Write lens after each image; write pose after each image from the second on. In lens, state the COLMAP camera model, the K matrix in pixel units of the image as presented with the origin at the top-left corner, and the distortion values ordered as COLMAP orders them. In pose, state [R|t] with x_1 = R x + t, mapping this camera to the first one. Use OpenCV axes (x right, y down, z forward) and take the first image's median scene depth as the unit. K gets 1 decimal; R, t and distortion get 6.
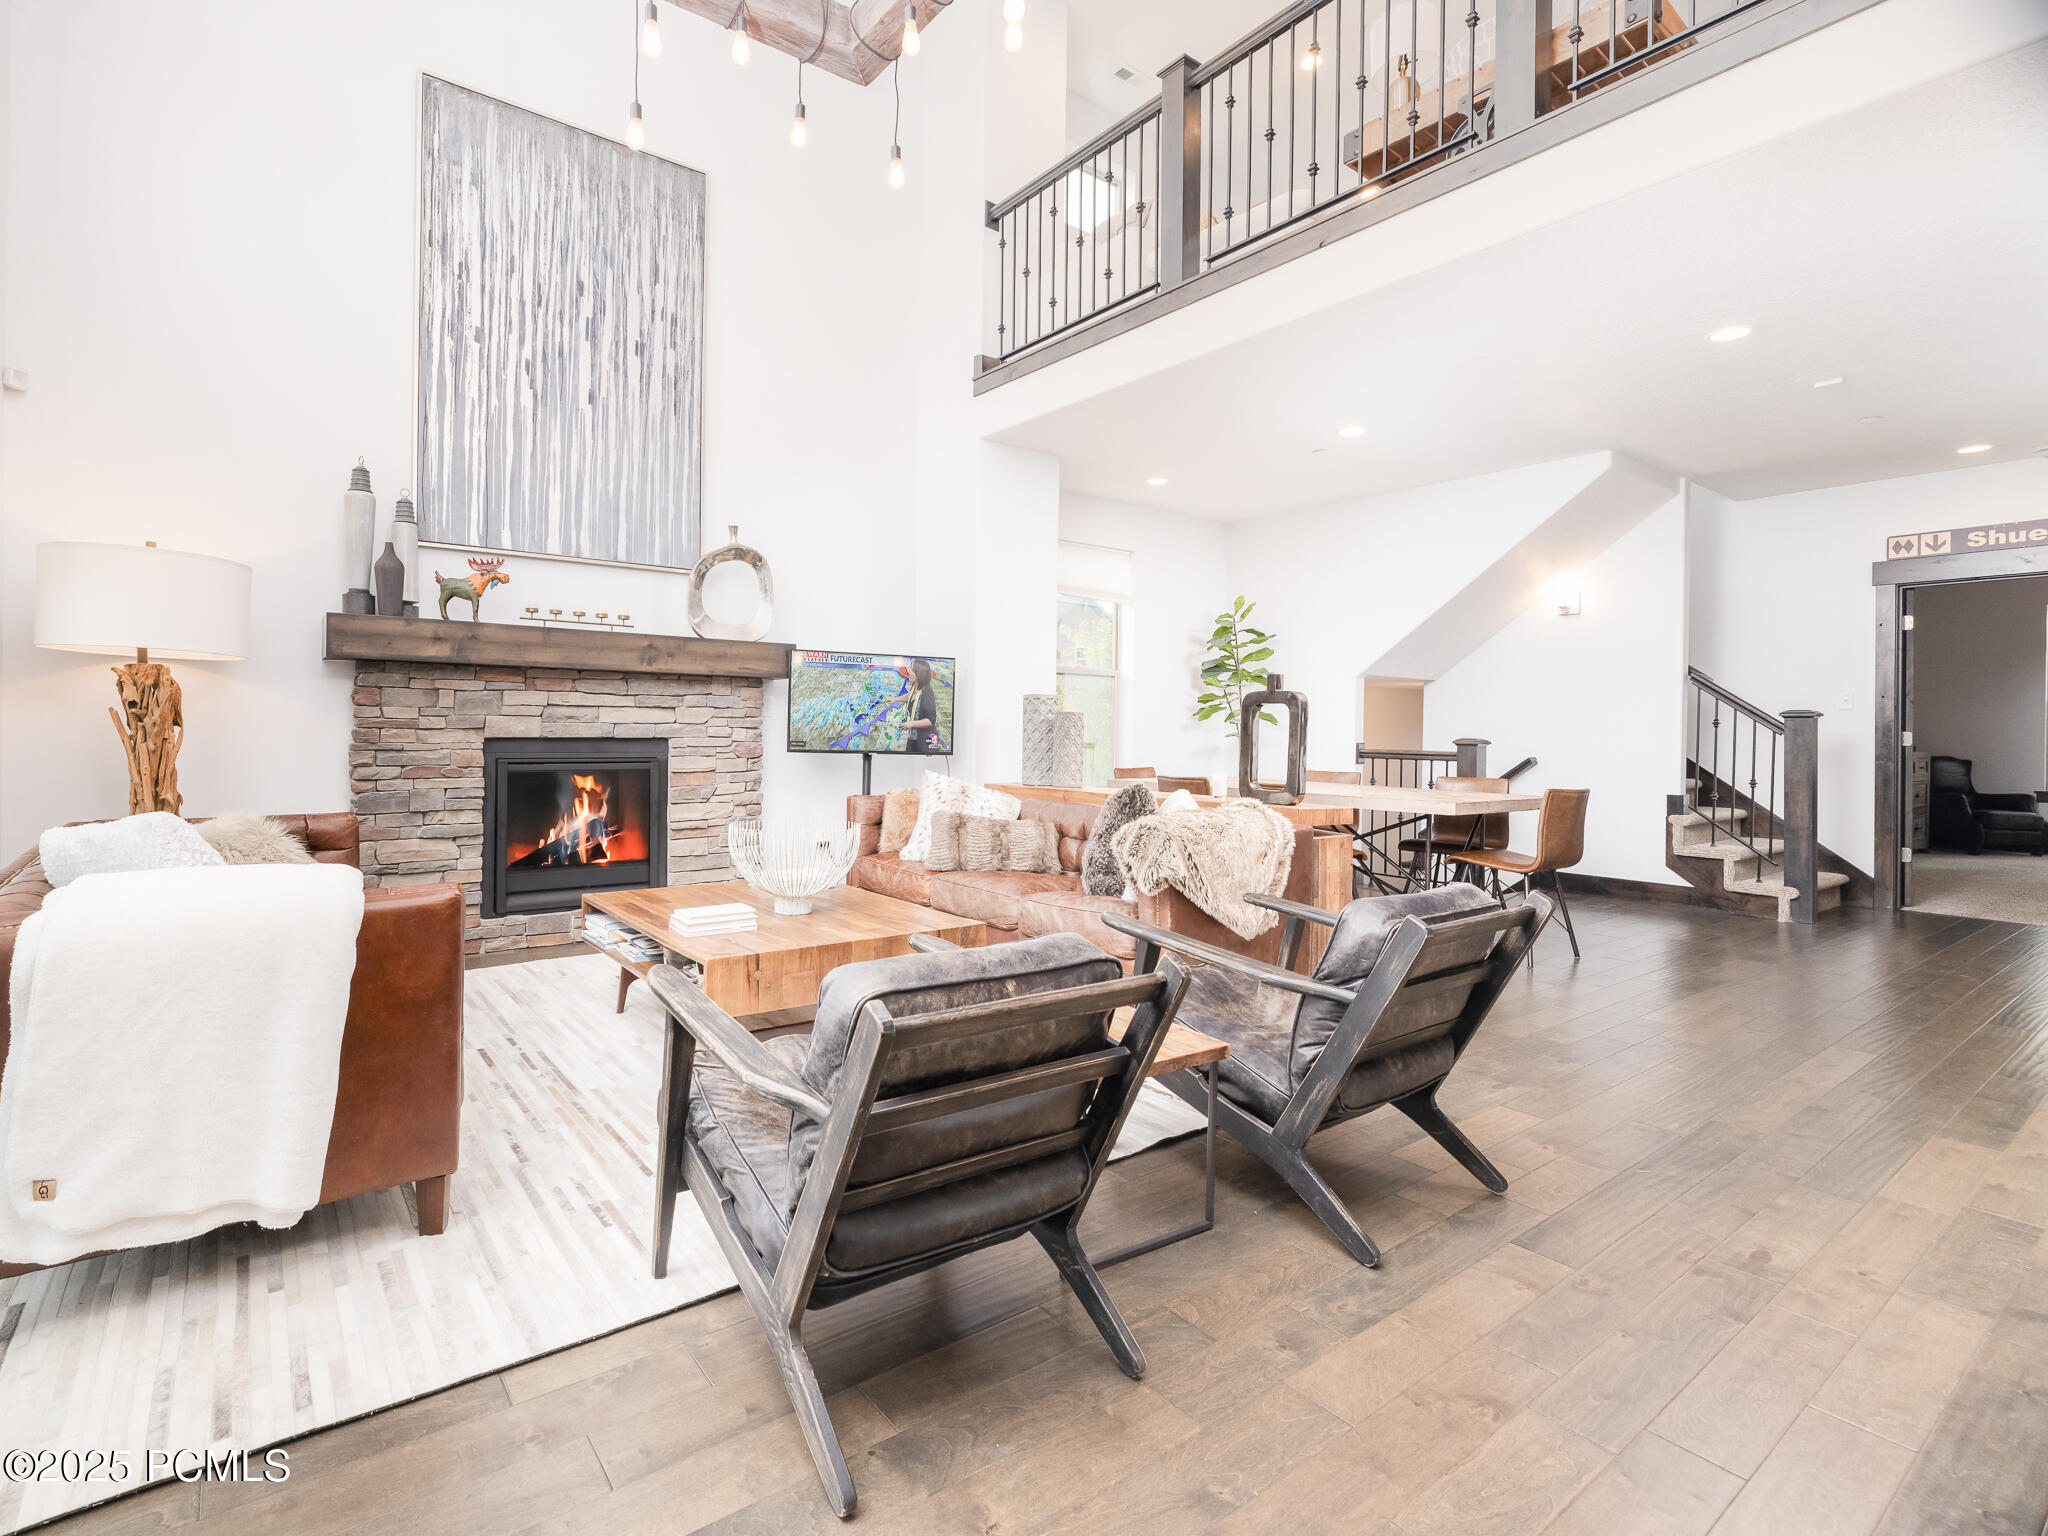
lens RADIAL K [[973.1, 0, 927.9], [0, 973.1, 718.2], [0, 0, 1]] dist [0.002578, 0.001185]
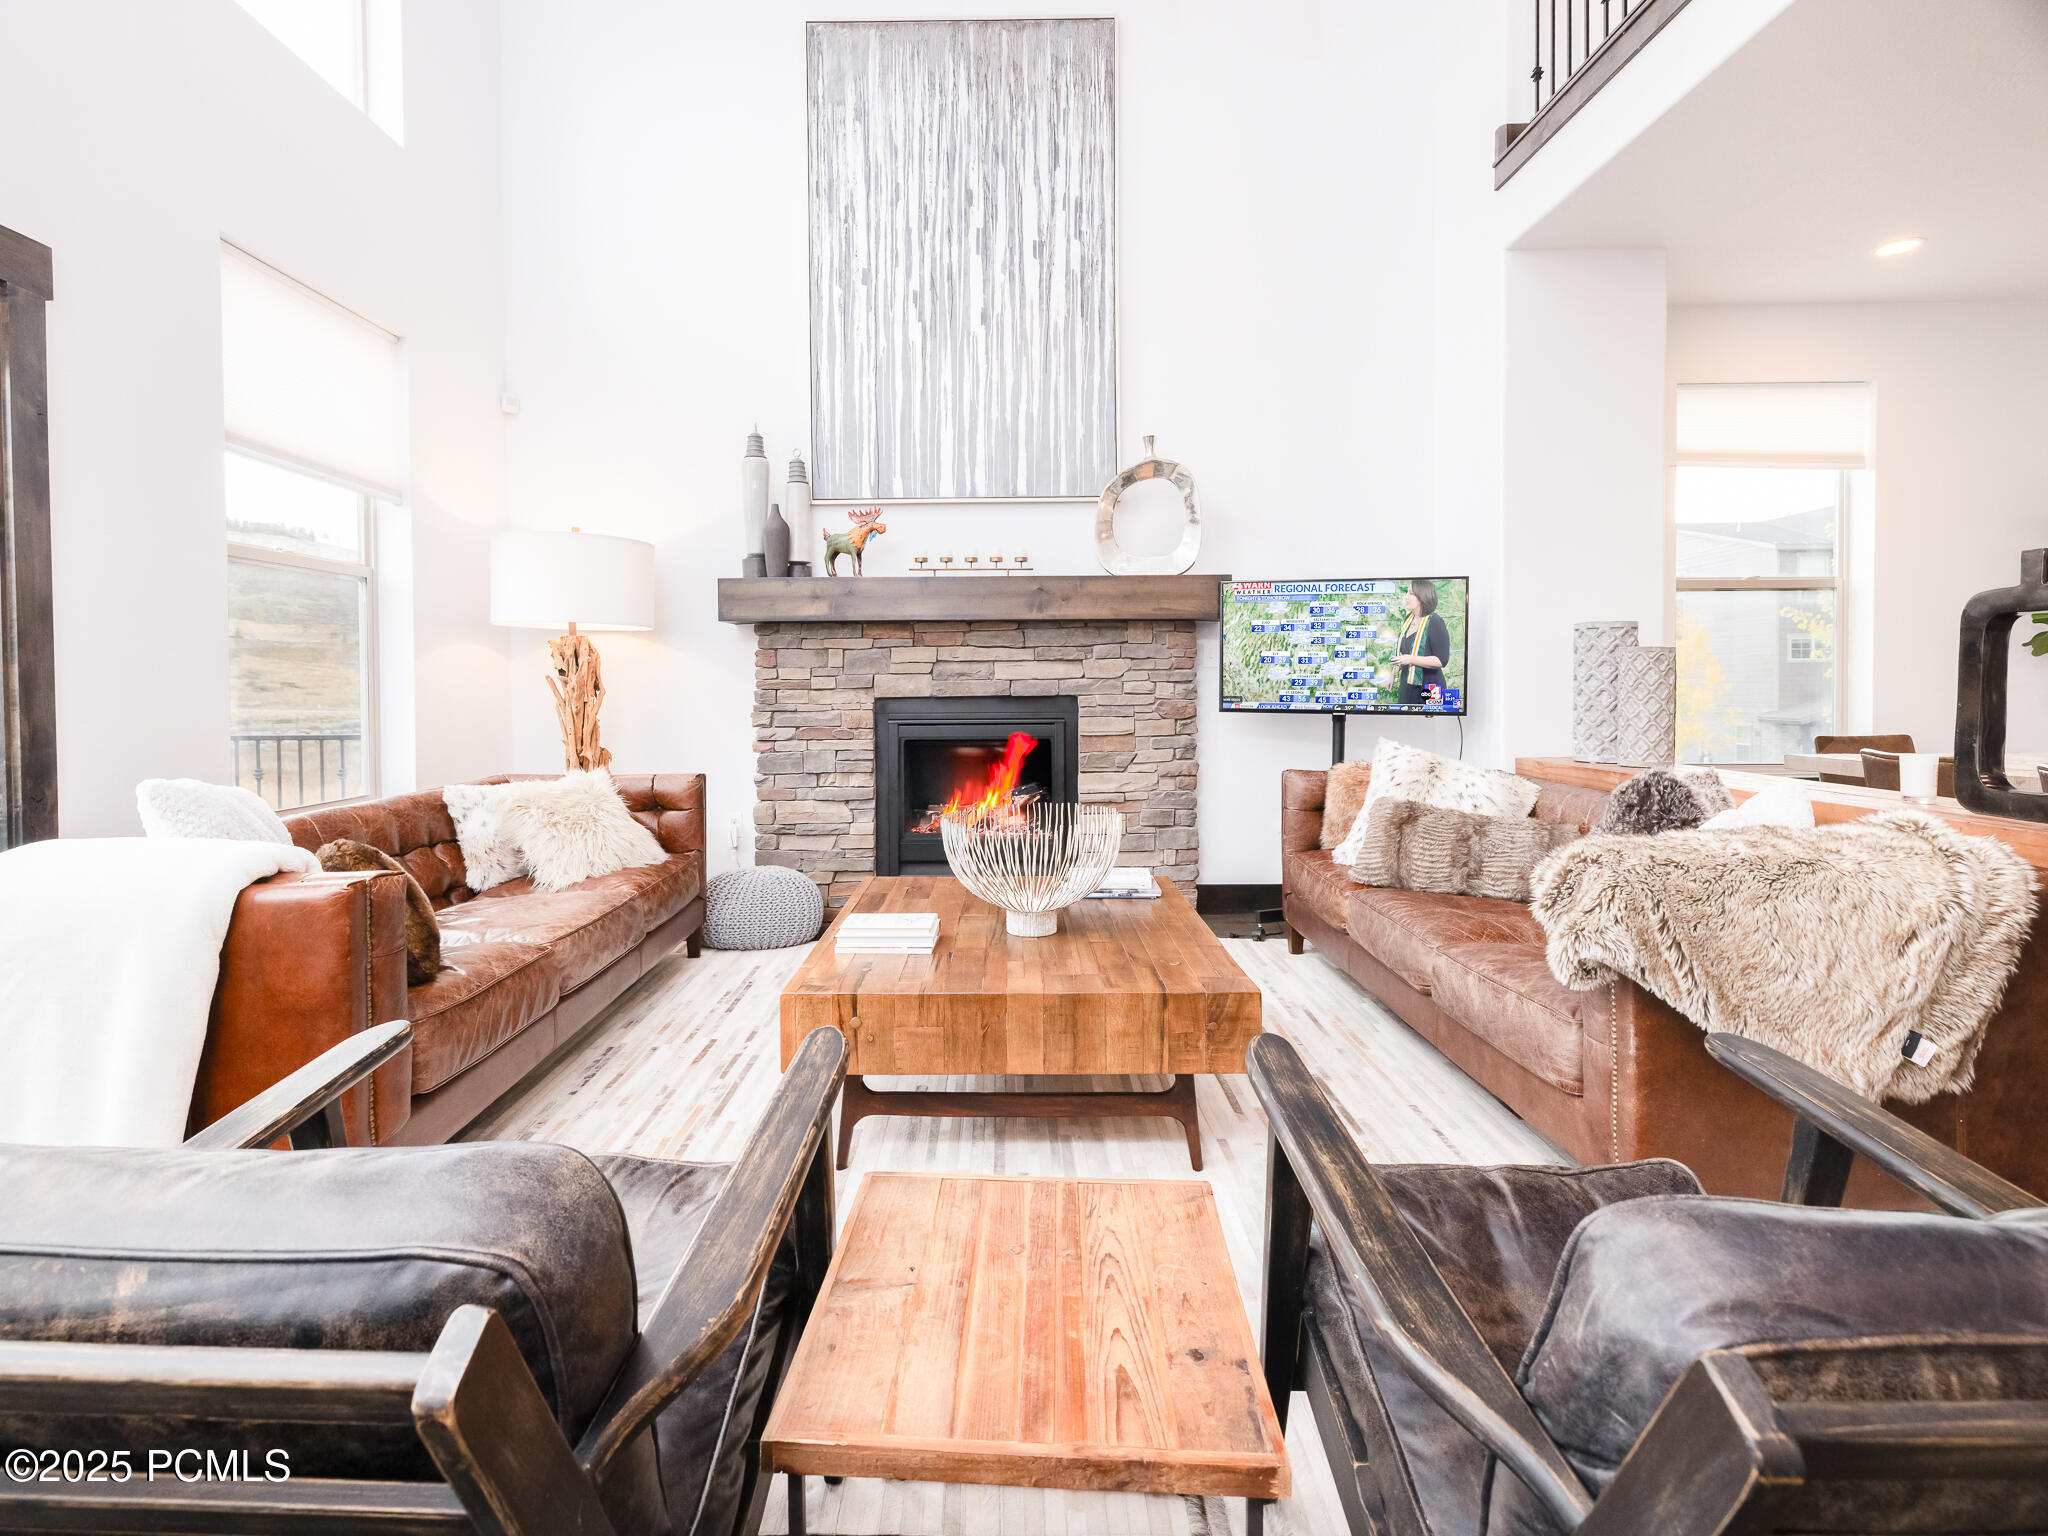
lens RADIAL K [[976.2, 0, 1020.4], [0, 976.2, 696.9], [0, 0, 1]] dist [0.000001, 0.000146]
pose [[0.809404, -0.009952, -0.587168, 0.211717], [0.023880, 0.999587, 0.015976, 0.006875], [0.586766, -0.026952, 0.809308, 0.290904]]
